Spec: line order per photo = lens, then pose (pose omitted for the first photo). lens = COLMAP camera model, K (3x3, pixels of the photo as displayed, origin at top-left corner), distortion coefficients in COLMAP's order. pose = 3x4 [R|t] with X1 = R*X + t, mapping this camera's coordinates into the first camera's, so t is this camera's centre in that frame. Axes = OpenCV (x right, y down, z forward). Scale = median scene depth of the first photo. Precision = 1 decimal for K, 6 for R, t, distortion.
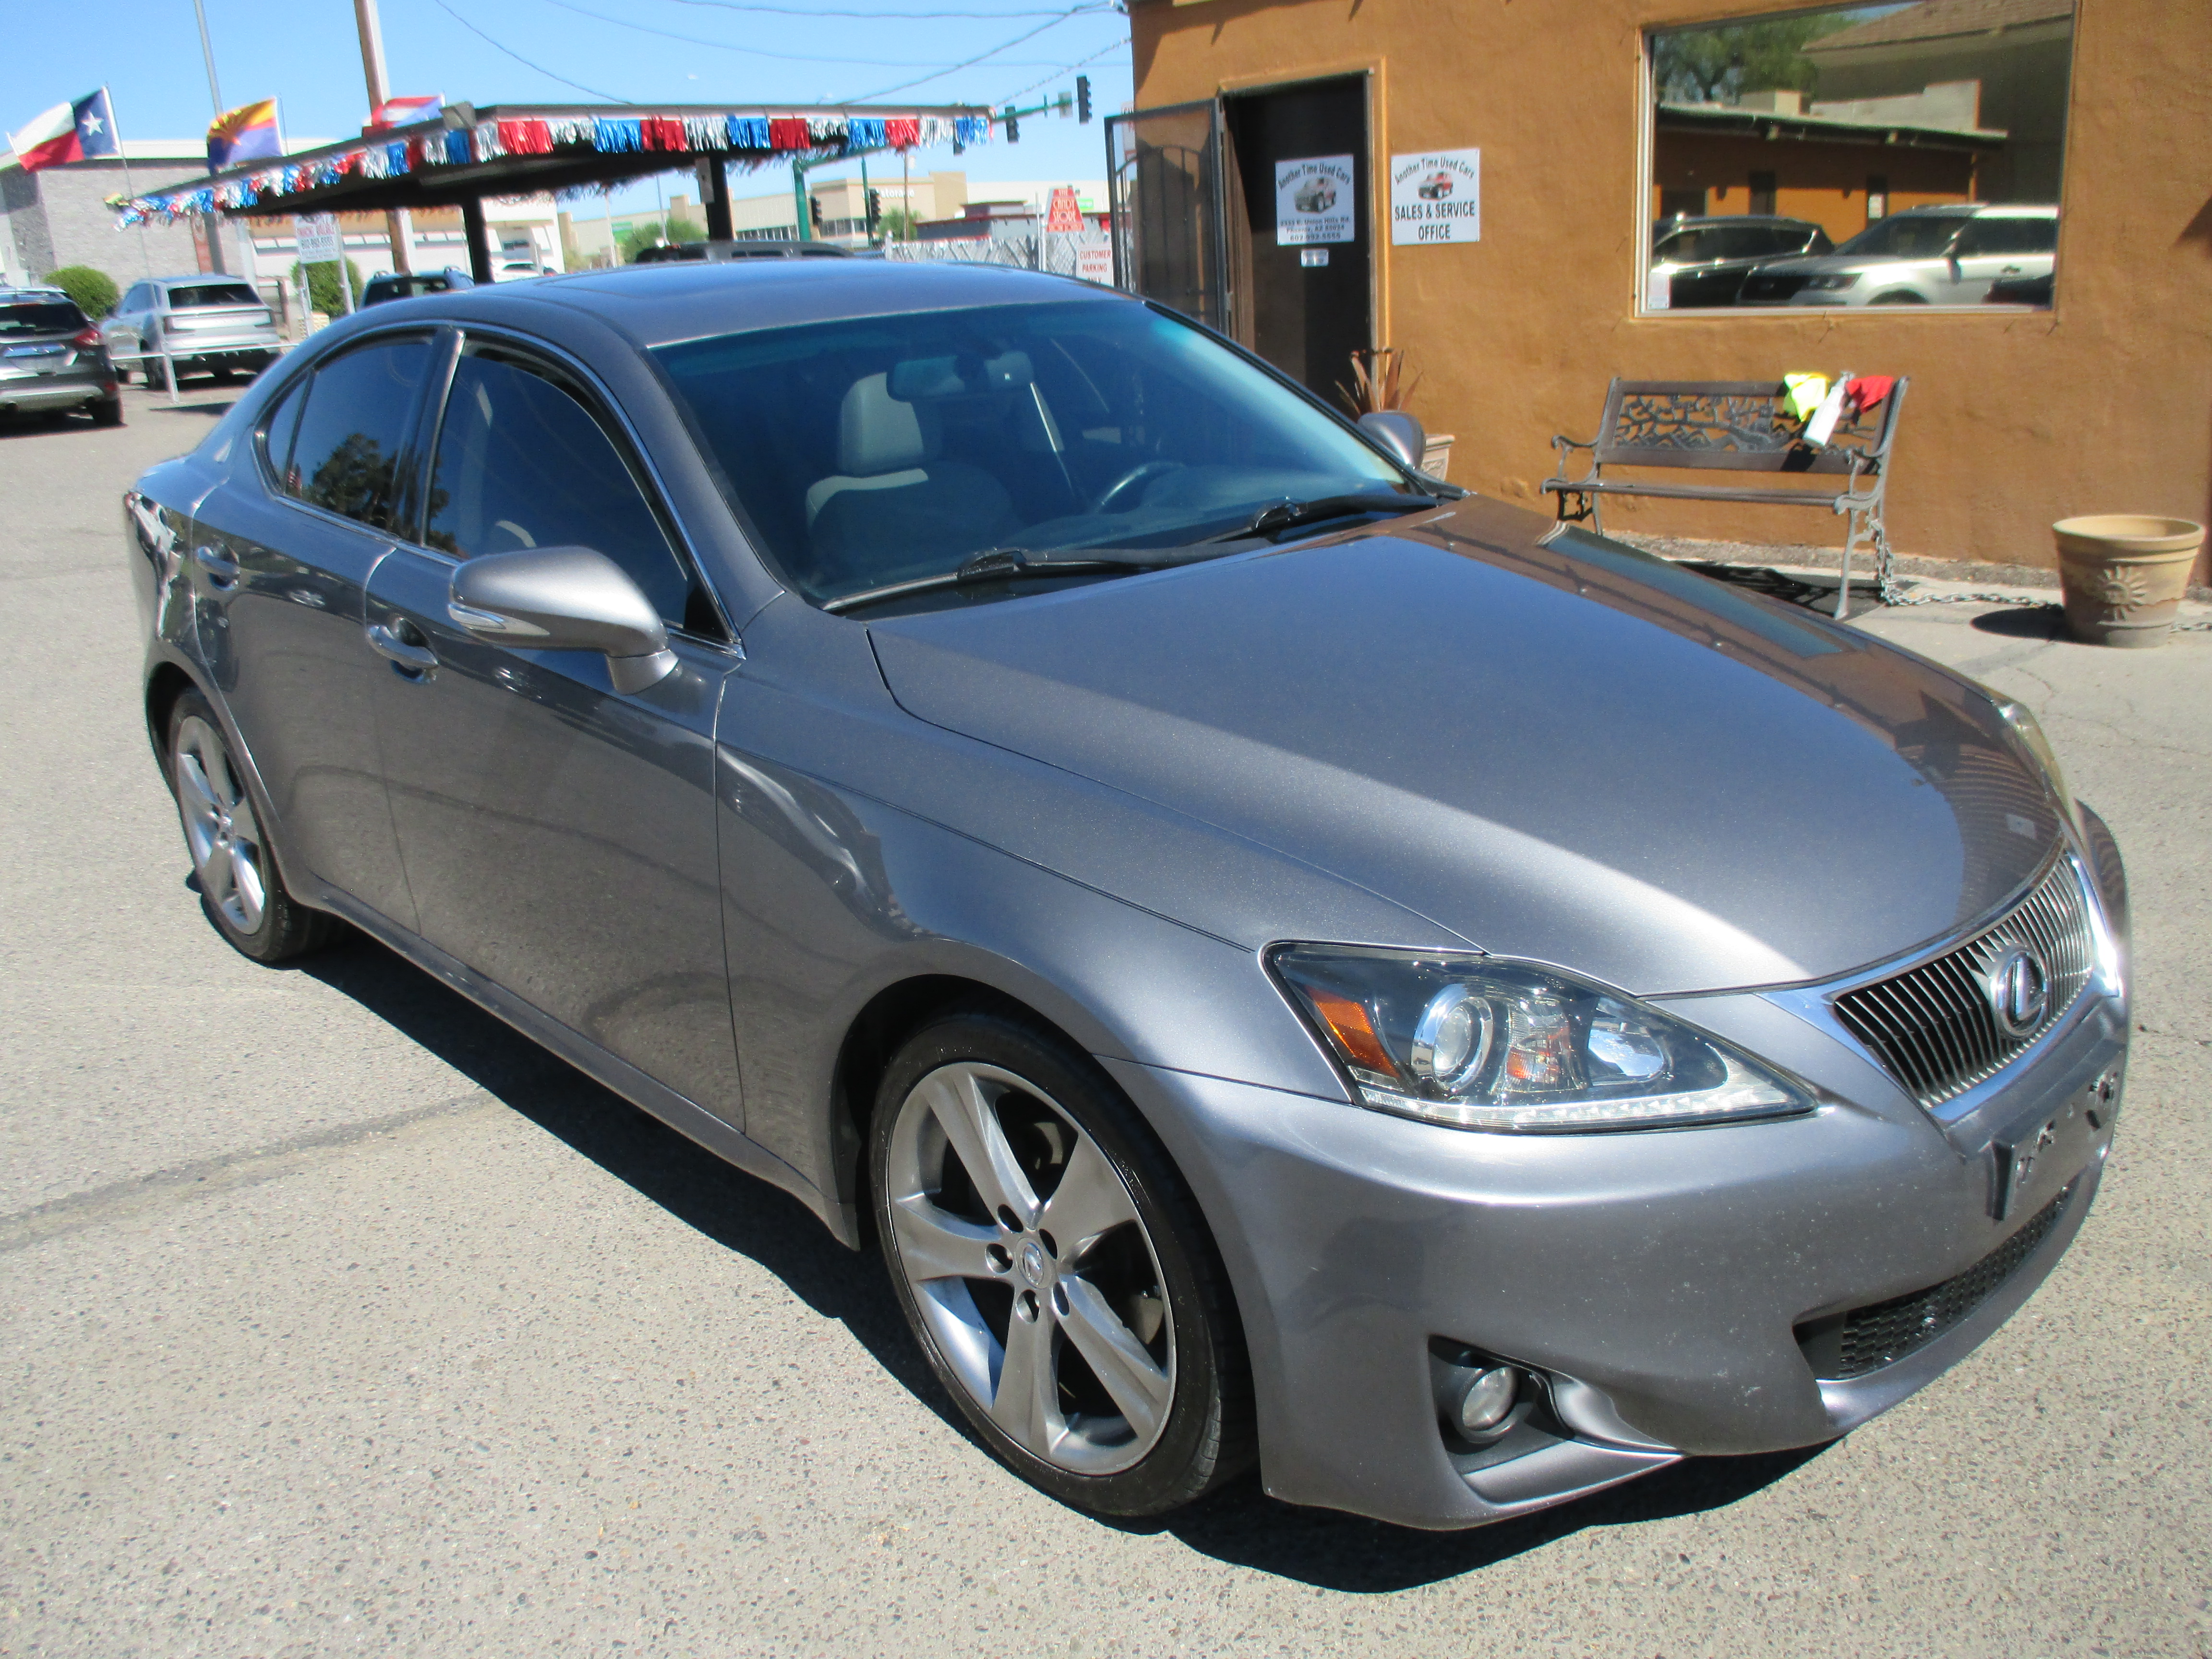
lens RADIAL K [[1846.4, 0, 1106.6], [0, 1846.4, 822.5], [0, 0, 1]] dist [-0.040365, 0.019264]
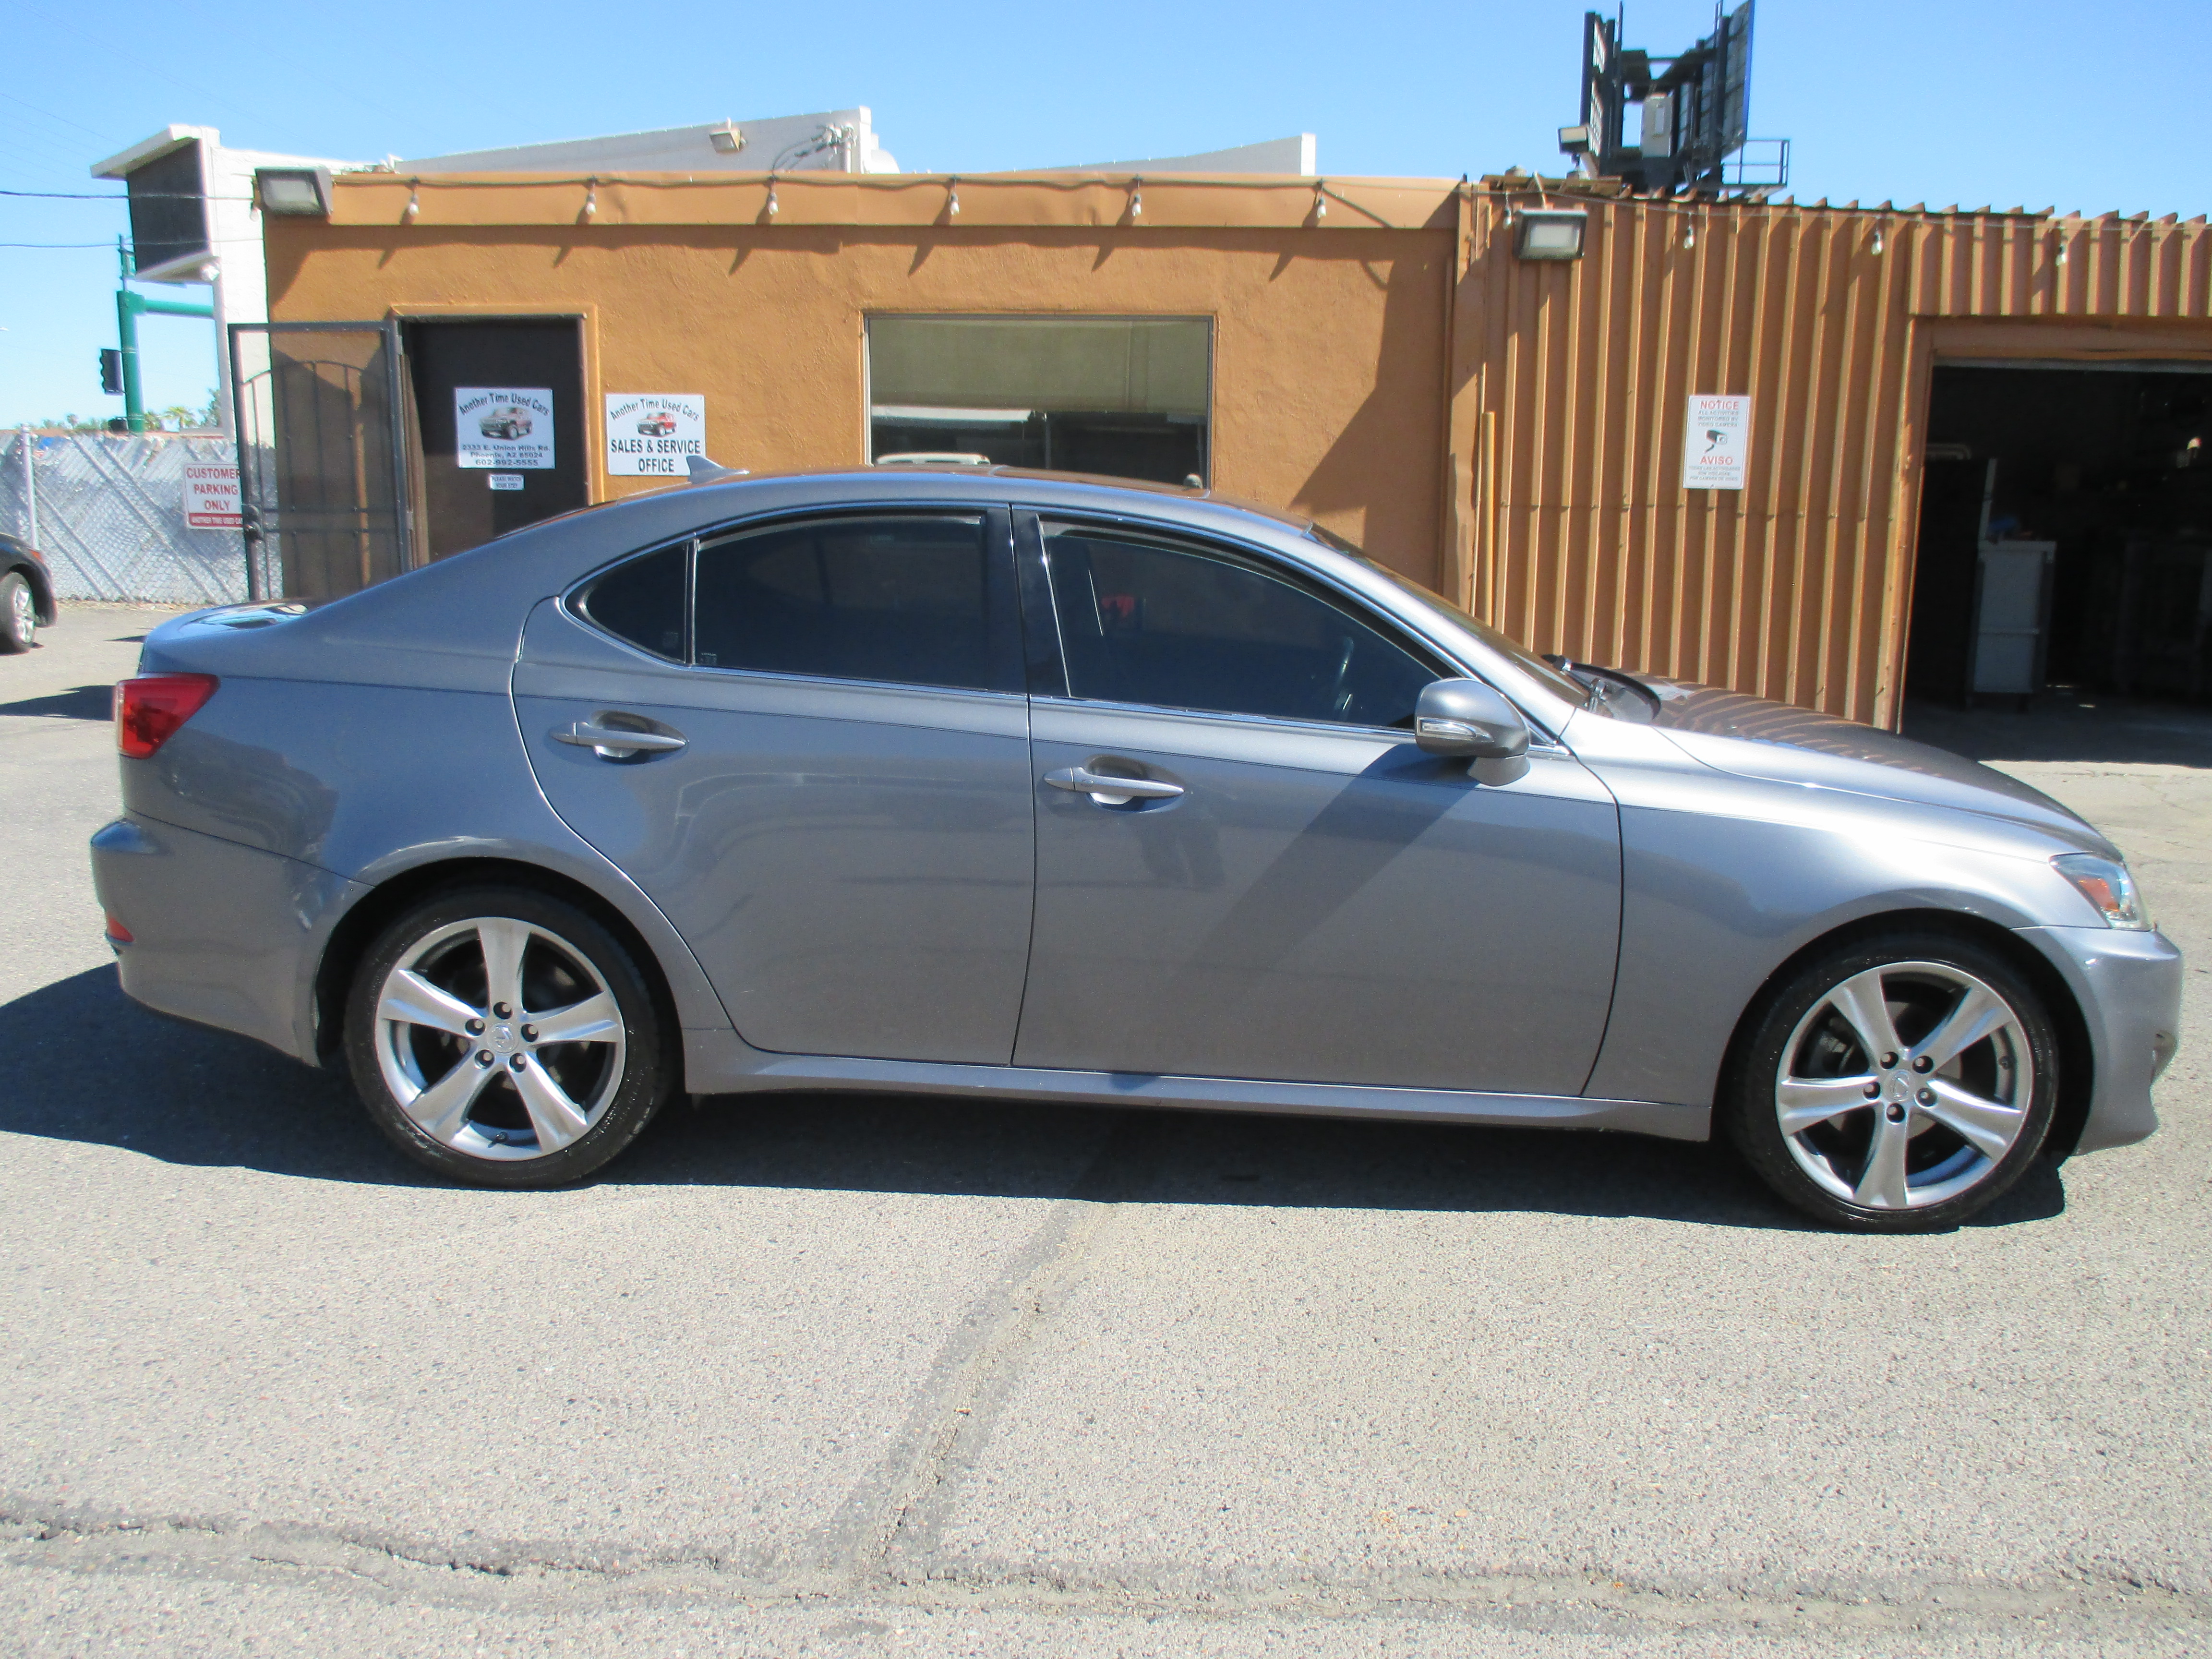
lens RADIAL K [[1846.4, 0, 1105.4], [0, 1846.4, 836.0], [0, 0, 1]] dist [-0.040365, 0.019264]
pose [[0.723385, -0.075584, 0.686296, -0.400286], [0.154713, 0.986459, -0.054432, -0.001832], [-0.672888, 0.145554, 0.725283, 0.055715]]
